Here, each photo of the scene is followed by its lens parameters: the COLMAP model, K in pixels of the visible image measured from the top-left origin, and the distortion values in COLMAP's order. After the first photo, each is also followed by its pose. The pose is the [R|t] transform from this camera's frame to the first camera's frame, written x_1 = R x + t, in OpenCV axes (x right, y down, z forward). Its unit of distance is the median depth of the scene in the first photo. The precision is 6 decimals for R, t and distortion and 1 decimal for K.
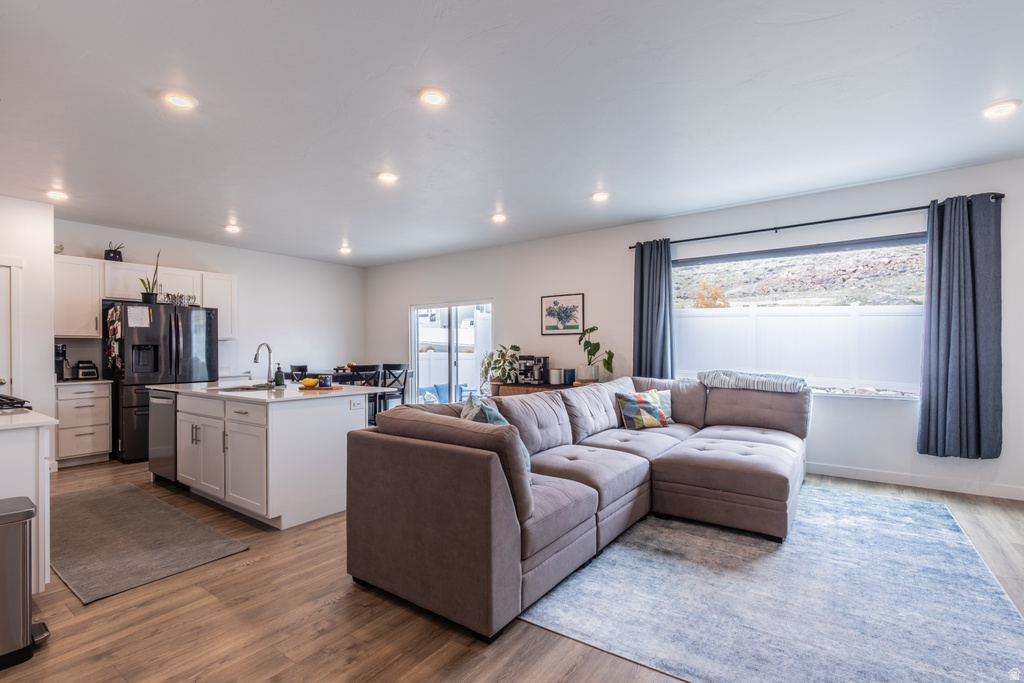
lens RADIAL K [[474.2, 0, 513.0], [0, 474.2, 350.5], [0, 0, 1]] dist [0.007339, -0.001233]
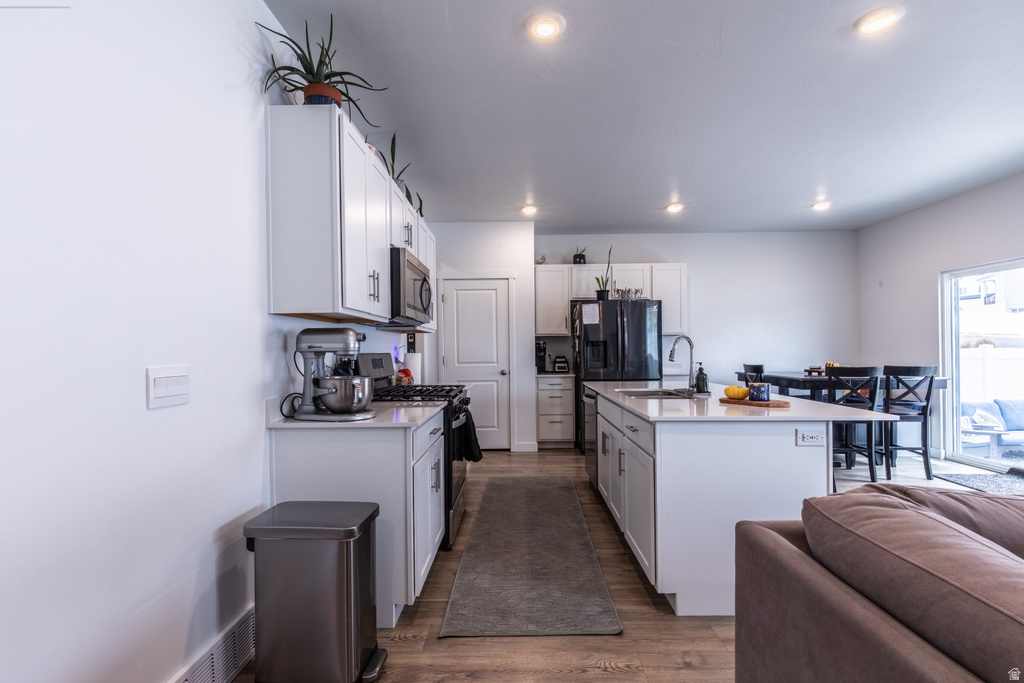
lens RADIAL K [[474.2, 0, 513.0], [0, 474.2, 350.5], [0, 0, 1]] dist [0.007339, -0.001233]
pose [[0.580065, 0.000927, -0.814570, -0.048176], [0.004959, 0.999977, 0.004669, 0.002608], [0.814555, -0.006747, 0.580046, 0.261509]]
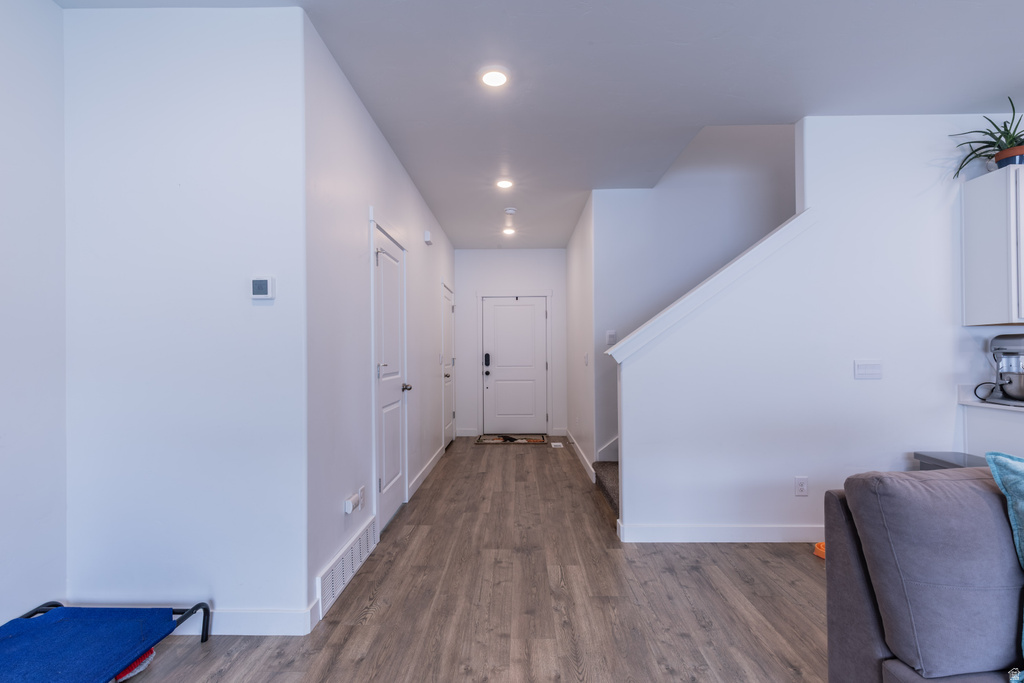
lens RADIAL K [[474.2, 0, 513.0], [0, 474.2, 350.5], [0, 0, 1]] dist [0.007339, -0.001233]
pose [[-0.814407, 0.007162, -0.580250, 0.282577], [0.009189, 0.999958, -0.000554, -0.002023], [0.580221, -0.005783, -0.814438, 0.474807]]
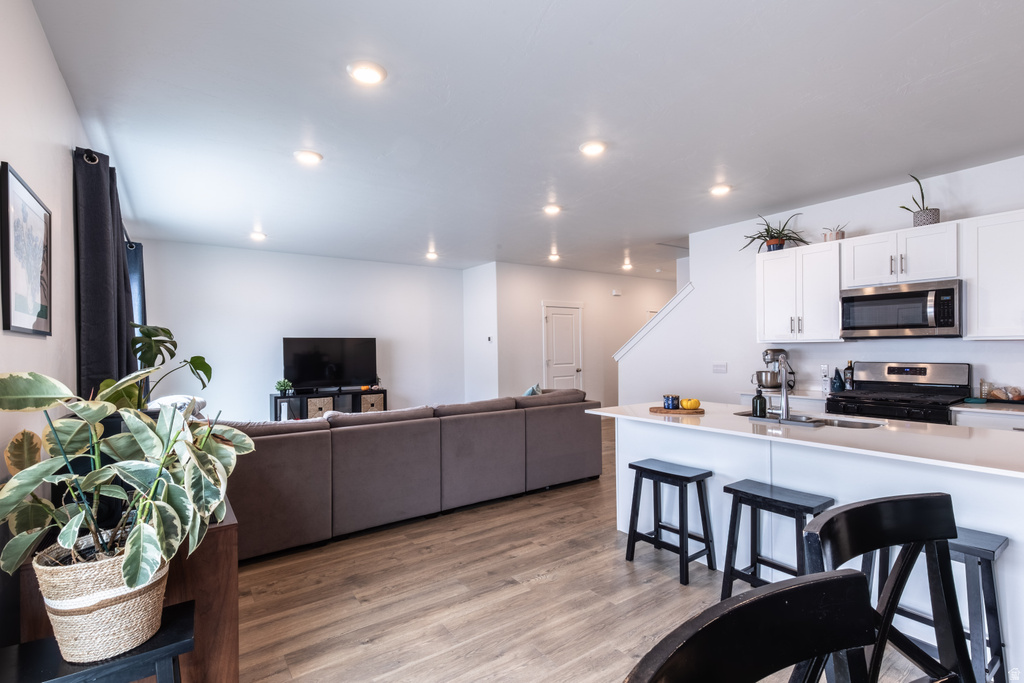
lens RADIAL K [[474.2, 0, 513.0], [0, 474.2, 350.5], [0, 0, 1]] dist [0.007339, -0.001233]
pose [[-0.943176, 0.013870, 0.332003, -0.305305], [0.015866, 0.999869, 0.003304, -0.023139], [-0.331914, 0.008384, -0.943273, 1.377434]]
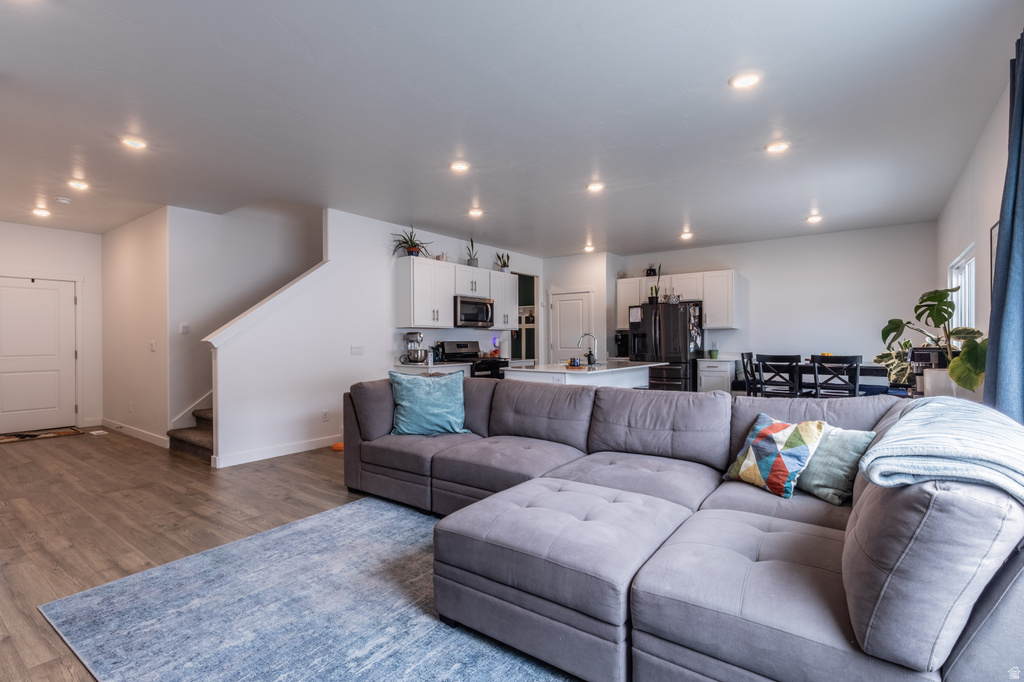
lens RADIAL K [[486.4, 0, 500.0], [0, 486.4, 339.9], [0, 0, 1]] dist [0.005873, -0.000088]
pose [[-0.024491, 0.005319, -0.999686, 0.695708], [0.001943, 0.999984, 0.005273, -0.002673], [0.999698, -0.001813, -0.024501, 0.606075]]
